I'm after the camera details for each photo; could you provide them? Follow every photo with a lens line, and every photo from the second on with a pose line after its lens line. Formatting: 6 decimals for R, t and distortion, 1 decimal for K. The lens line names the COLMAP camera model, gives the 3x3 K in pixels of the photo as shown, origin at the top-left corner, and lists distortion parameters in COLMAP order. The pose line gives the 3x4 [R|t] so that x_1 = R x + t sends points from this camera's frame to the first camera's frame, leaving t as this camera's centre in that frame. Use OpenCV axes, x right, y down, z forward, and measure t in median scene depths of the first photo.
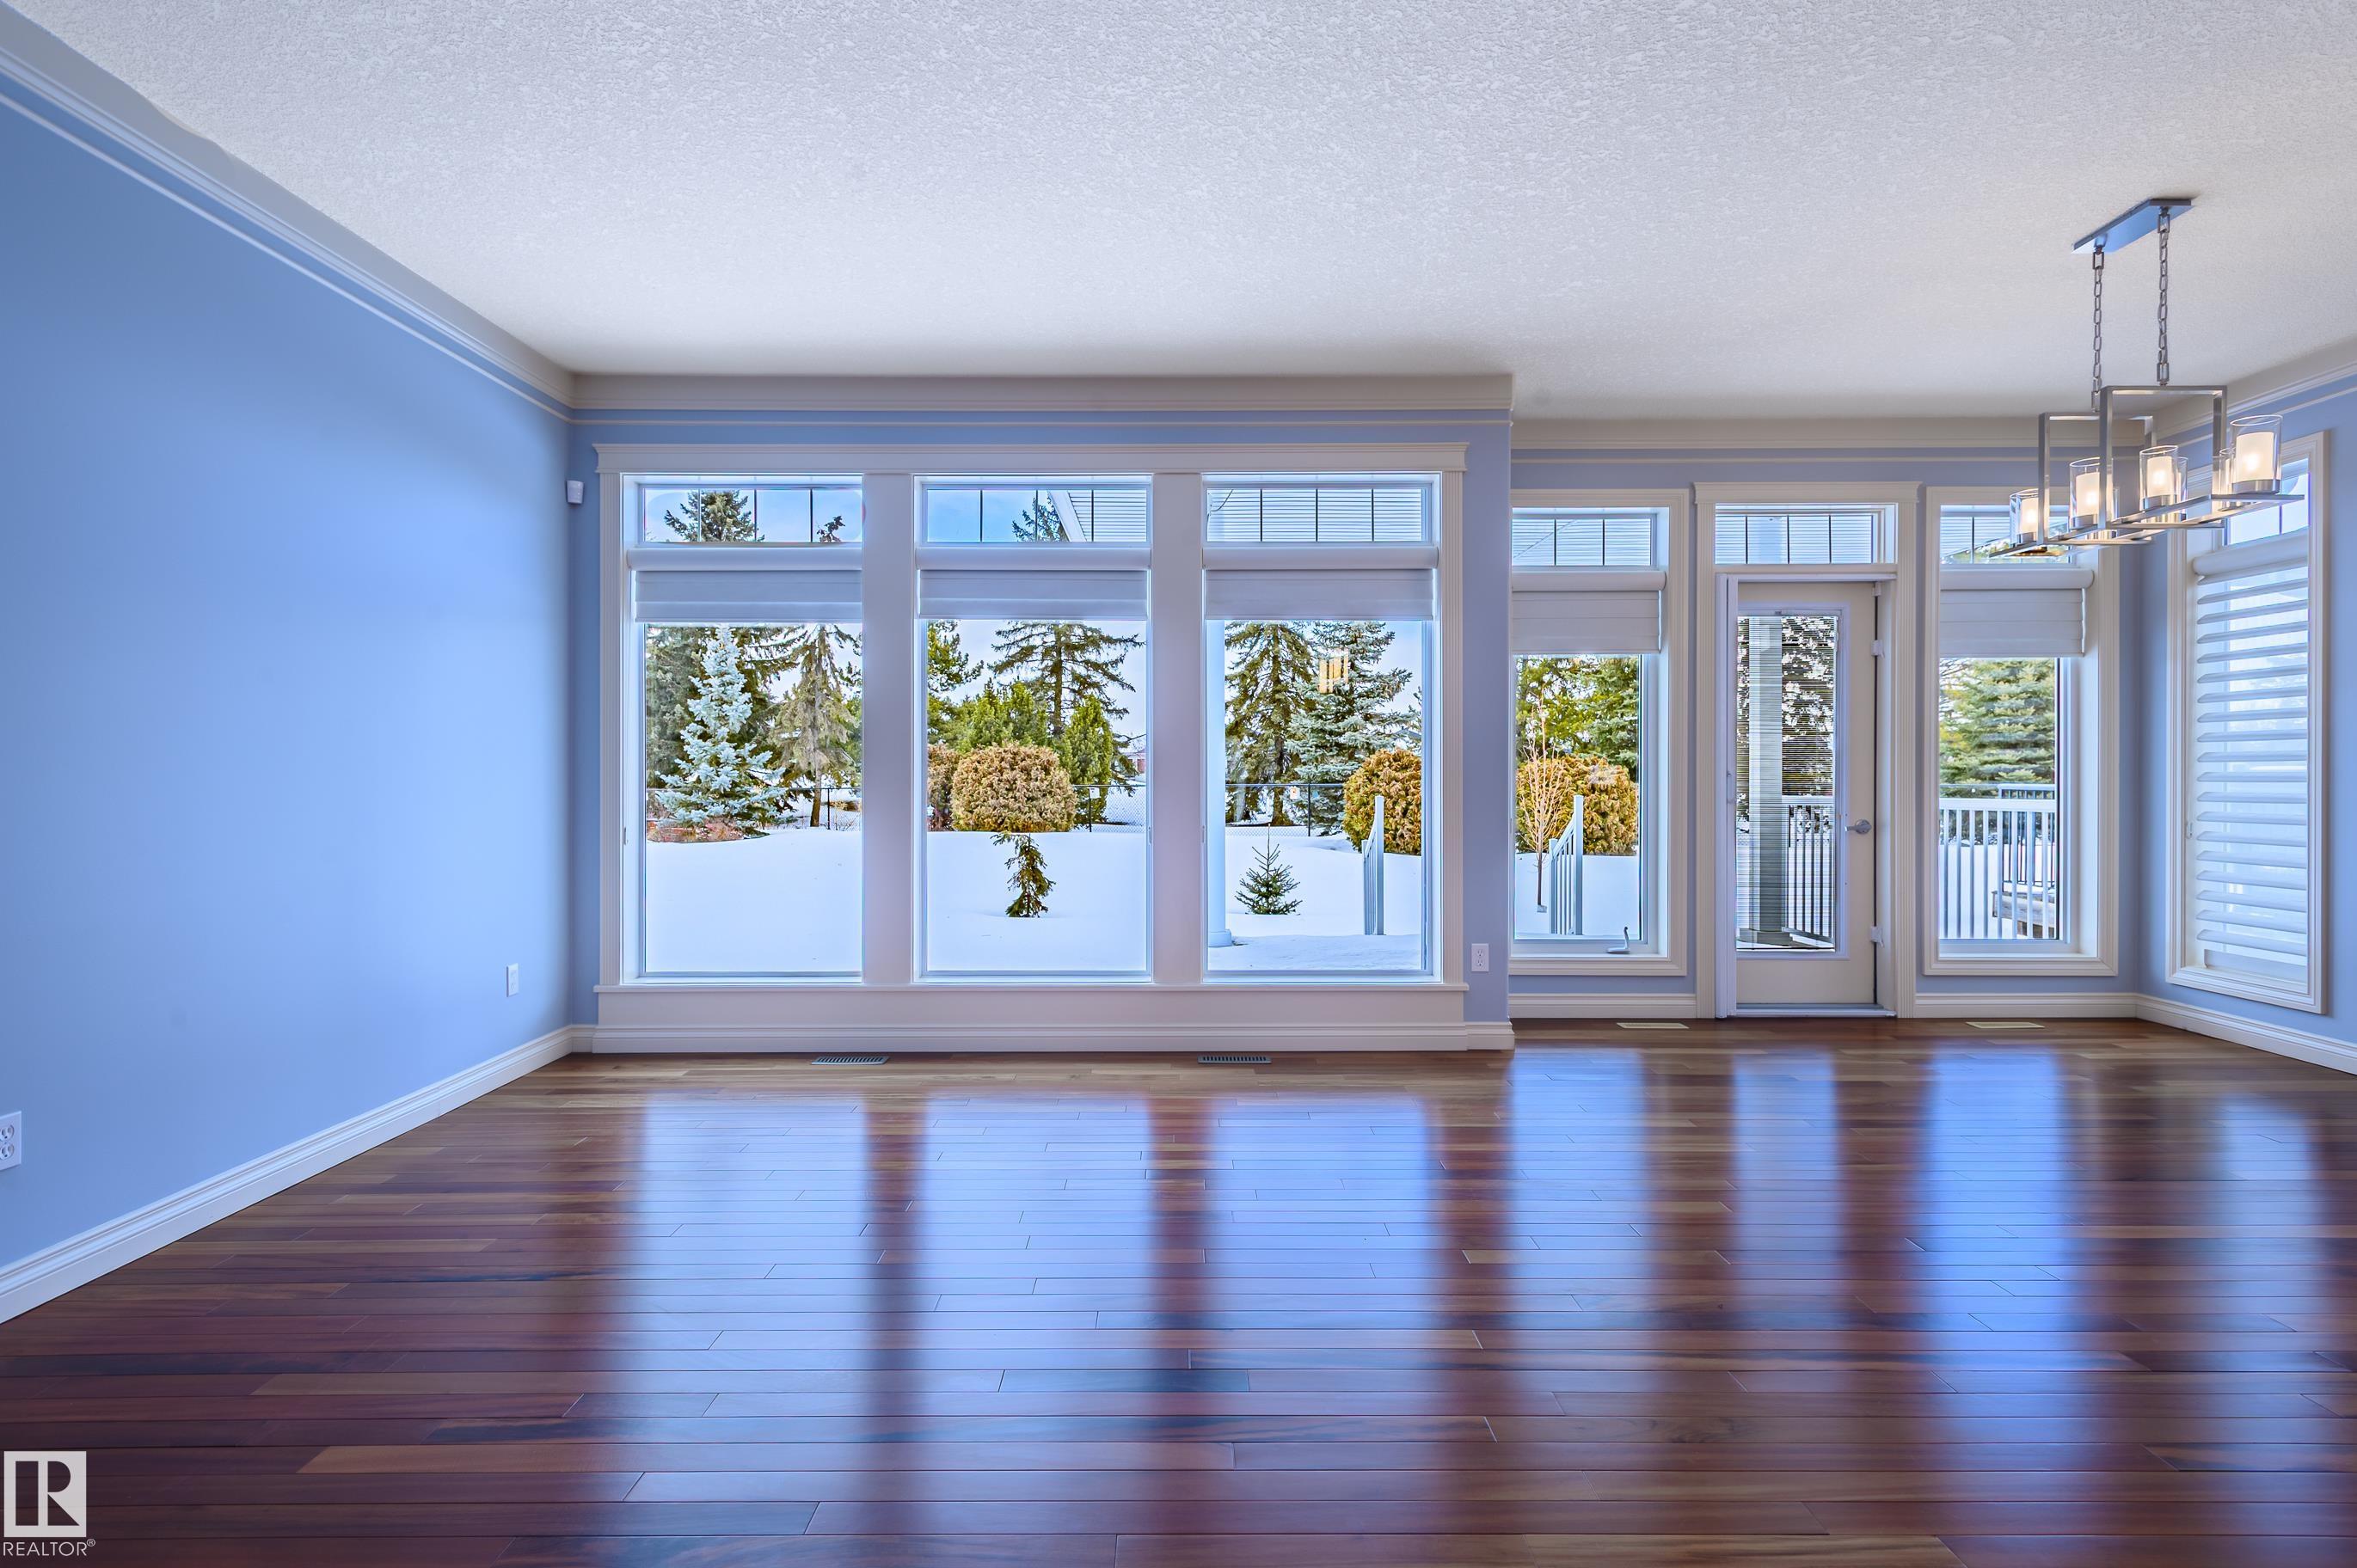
lens RADIAL K [[1225.5, 0, 1169.3], [0, 1225.5, 768.7], [0, 0, 1]] dist [0.015105, -0.008876]
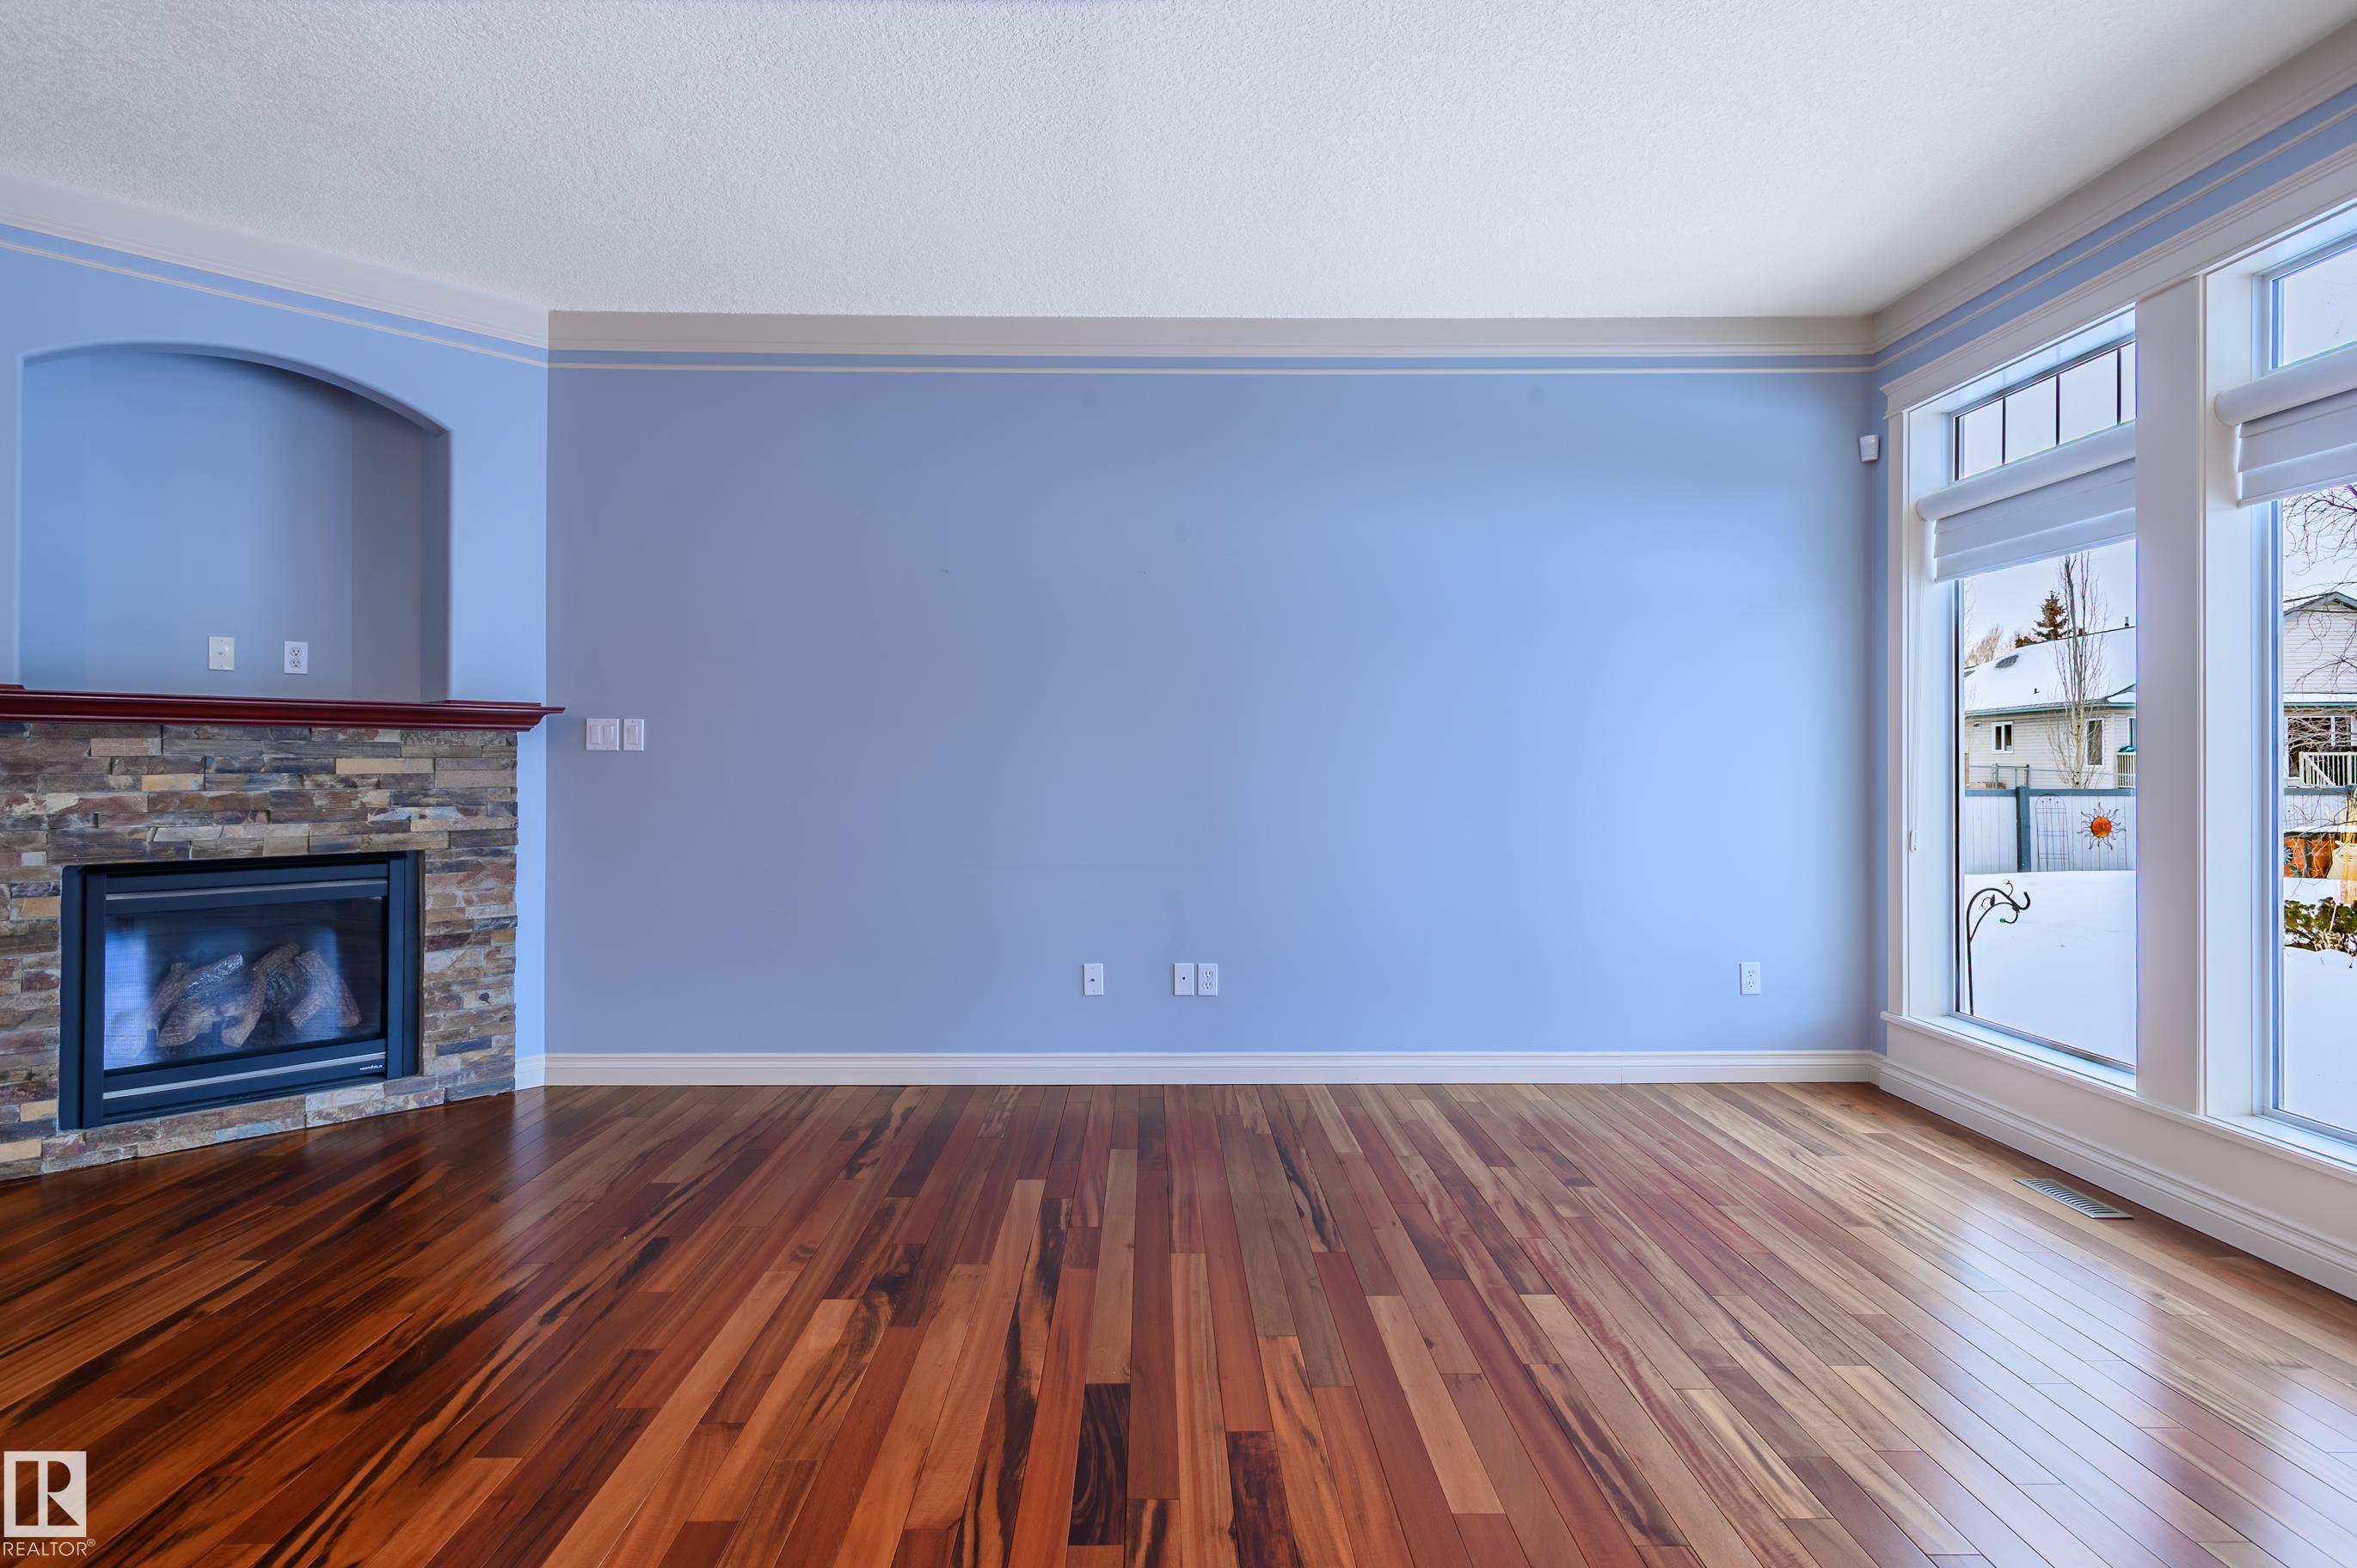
lens RADIAL K [[1225.5, 0, 1178.6], [0, 1225.5, 756.9], [0, 0, 1]] dist [0.015105, -0.008876]
pose [[0.010816, 0.001390, -0.999941, 0.379079], [-0.004482, 0.999989, 0.001342, -0.002236], [0.999931, 0.004467, 0.010823, 0.473954]]
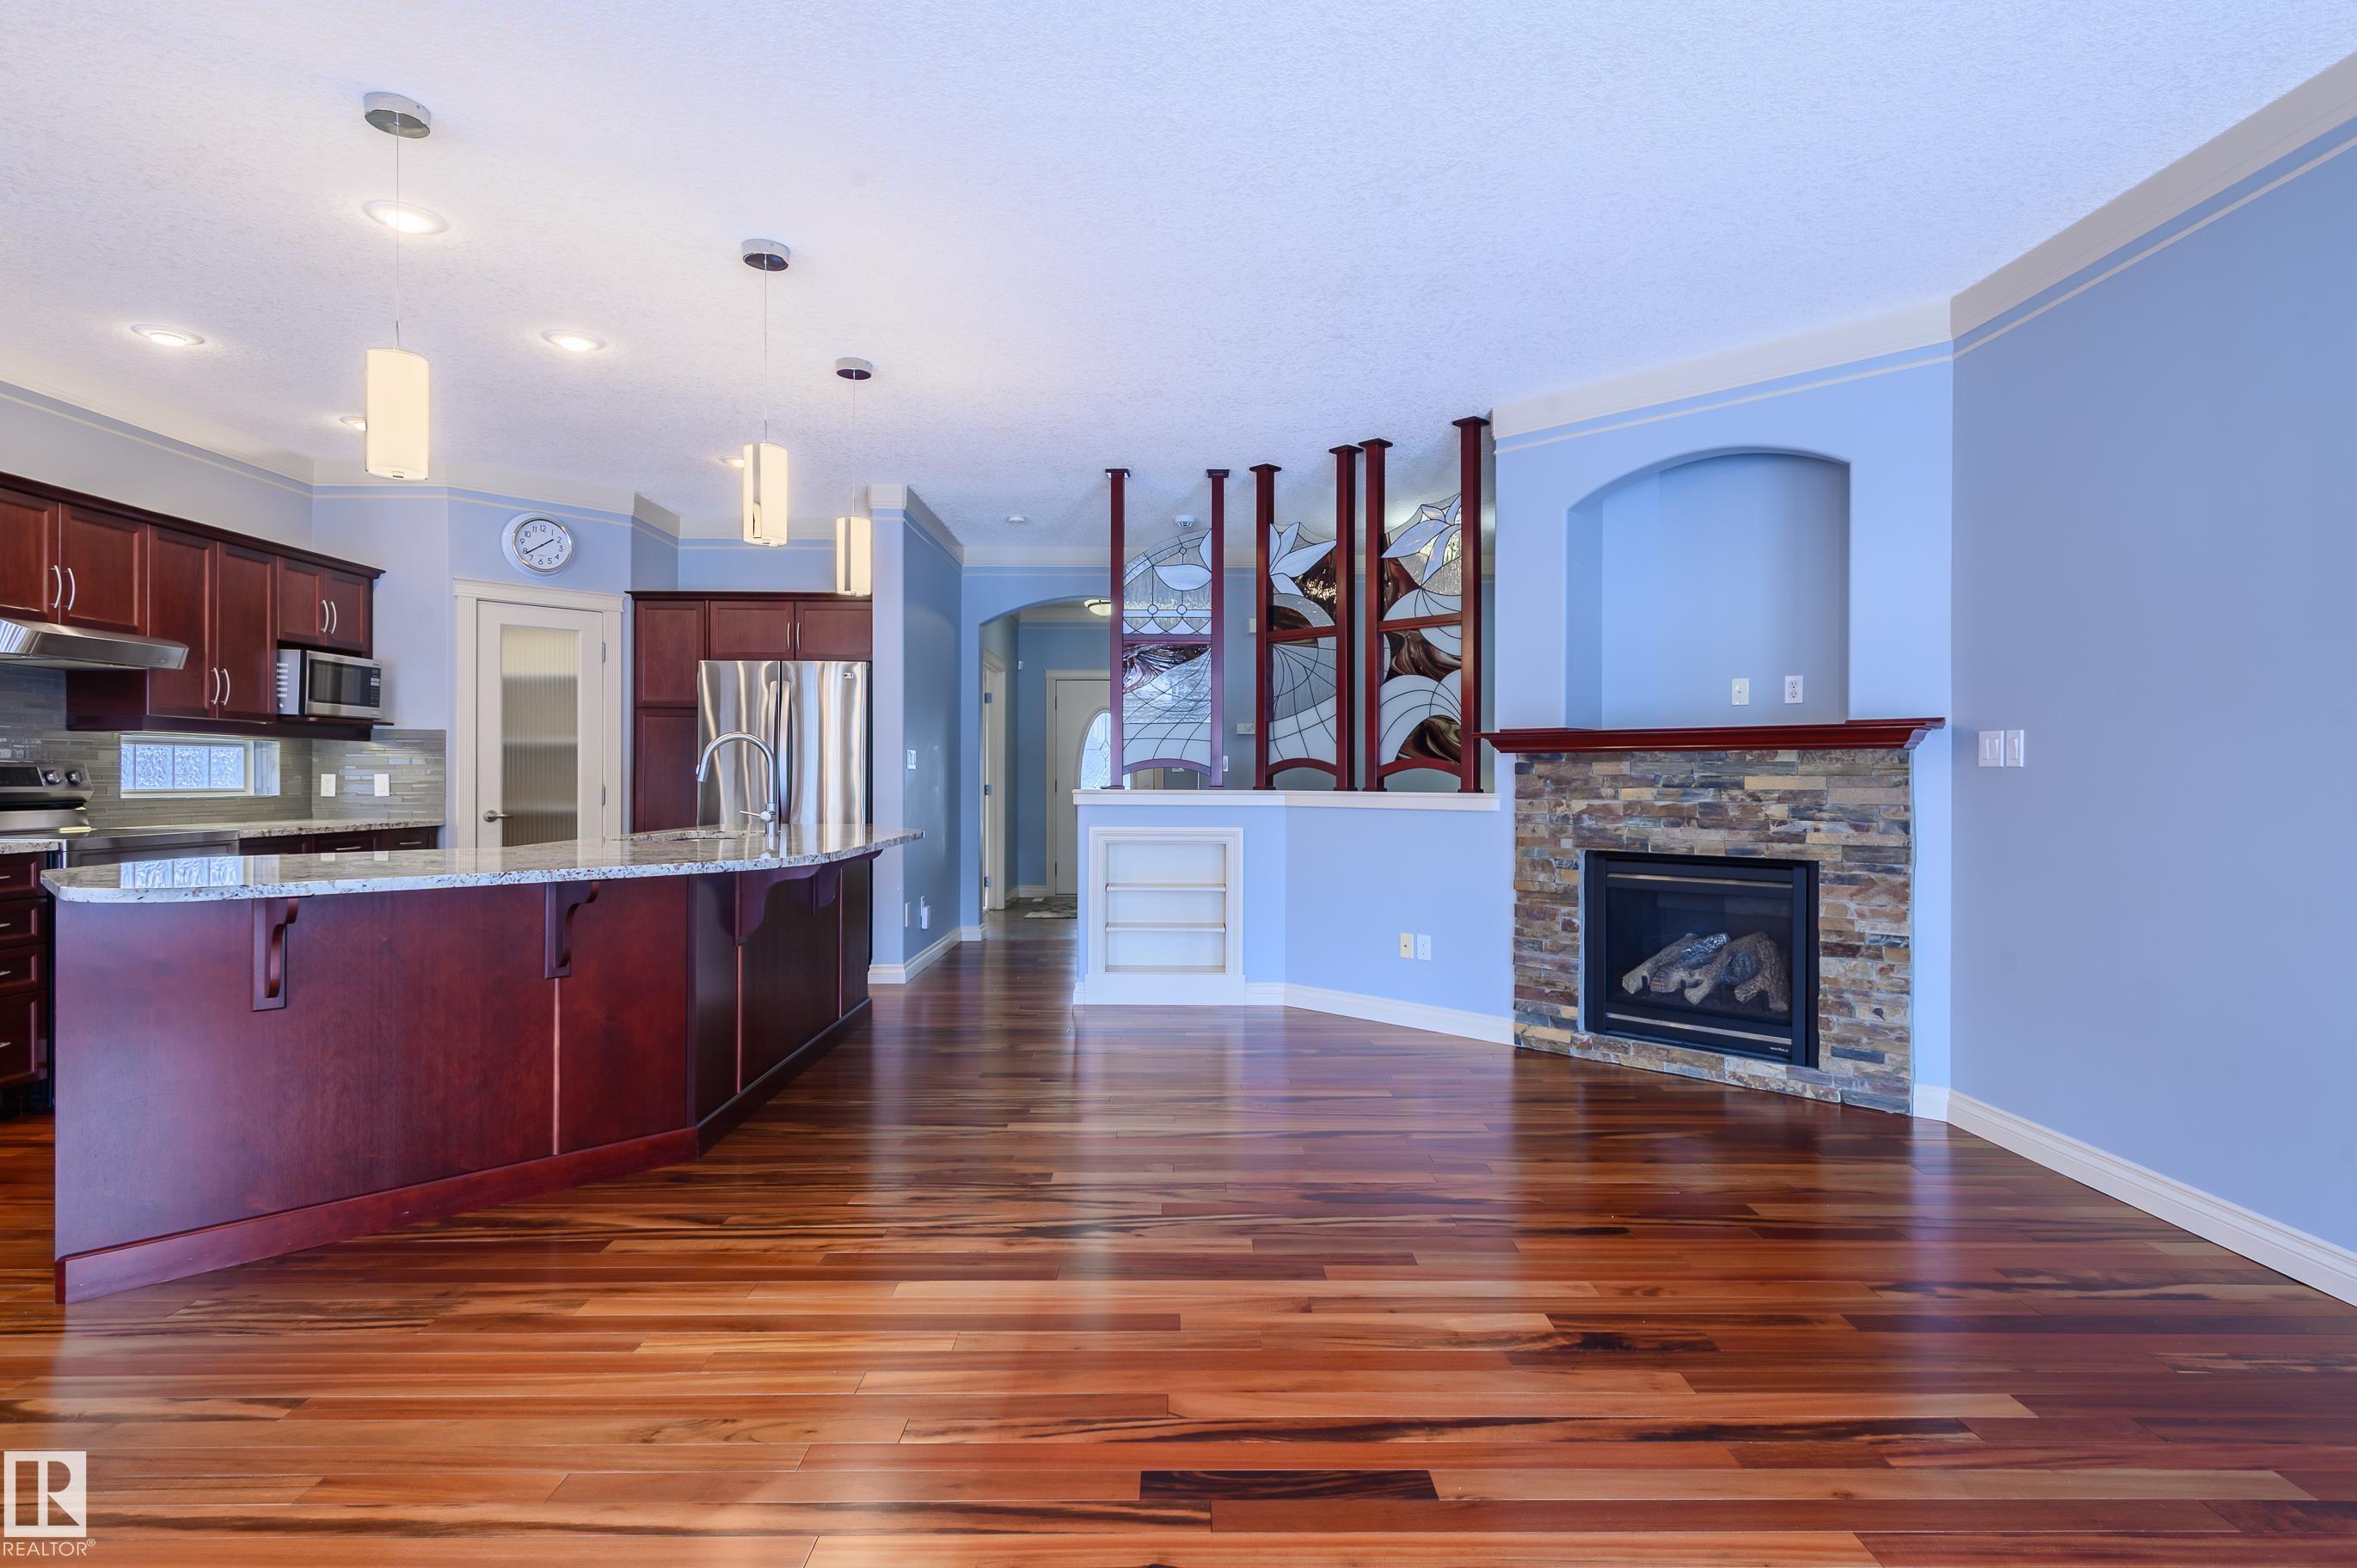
lens RADIAL K [[1189.6, 0, 1196.0], [0, 1189.6, 787.6], [0, 0, 1]] dist [0.006041, -0.002025]
pose [[-0.999821, 0.000874, -0.018885, 0.021444], [0.000672, 0.999942, 0.010714, 0.000917], [0.018894, 0.010699, -0.999764, 0.821012]]
